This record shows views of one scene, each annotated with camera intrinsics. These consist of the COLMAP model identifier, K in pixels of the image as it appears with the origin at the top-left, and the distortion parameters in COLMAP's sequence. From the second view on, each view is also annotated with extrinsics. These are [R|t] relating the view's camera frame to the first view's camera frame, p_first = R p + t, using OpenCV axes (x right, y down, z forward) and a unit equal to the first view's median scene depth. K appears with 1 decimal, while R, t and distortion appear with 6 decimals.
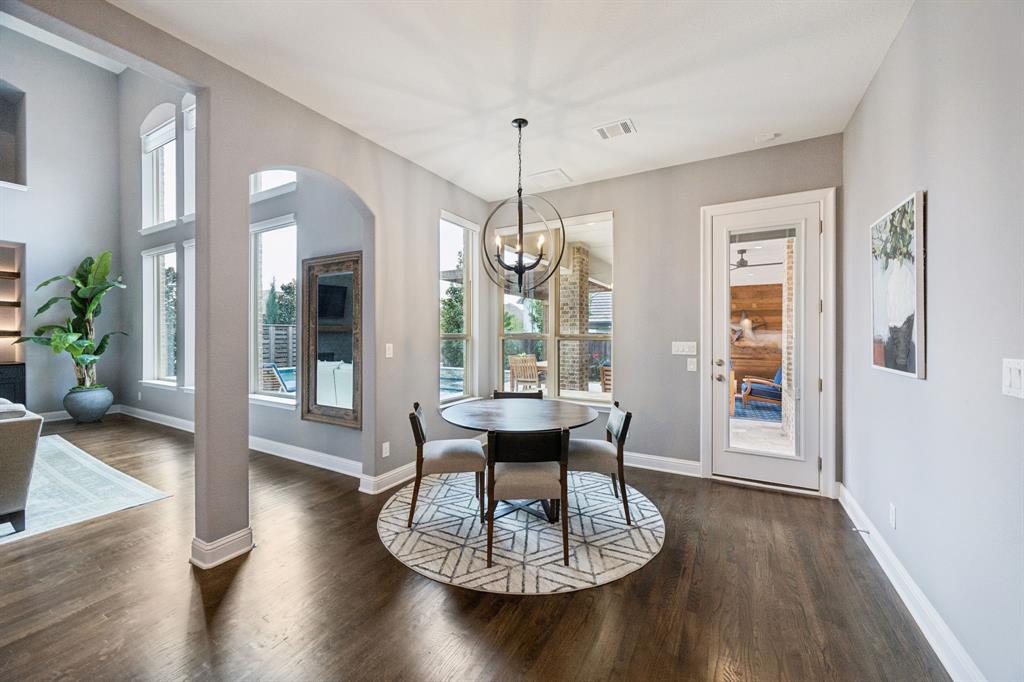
lens RADIAL K [[392.8, 0, 511.5], [0, 392.8, 336.2], [0, 0, 1]] dist [-0.002456, -0.000587]
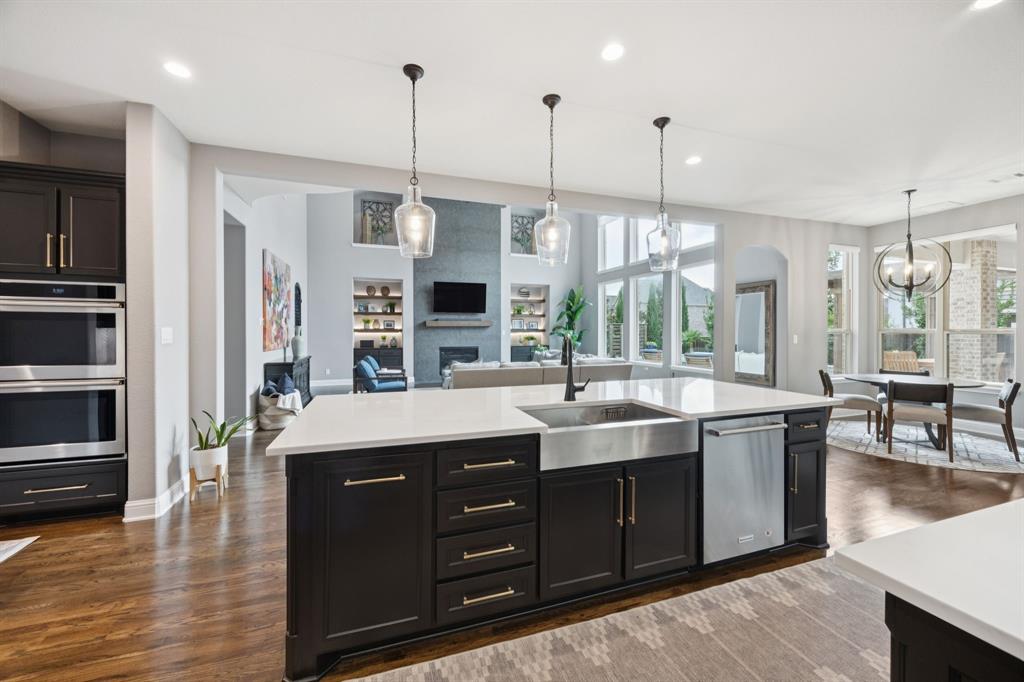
lens RADIAL K [[392.8, 0, 510.5], [0, 392.8, 333.1], [0, 0, 1]] dist [-0.002456, -0.000587]
pose [[0.745242, 0.001463, -0.666793, -0.087758], [-0.001613, 0.999999, 0.000392, 0.009595], [0.666792, 0.000784, 0.745243, -0.870239]]
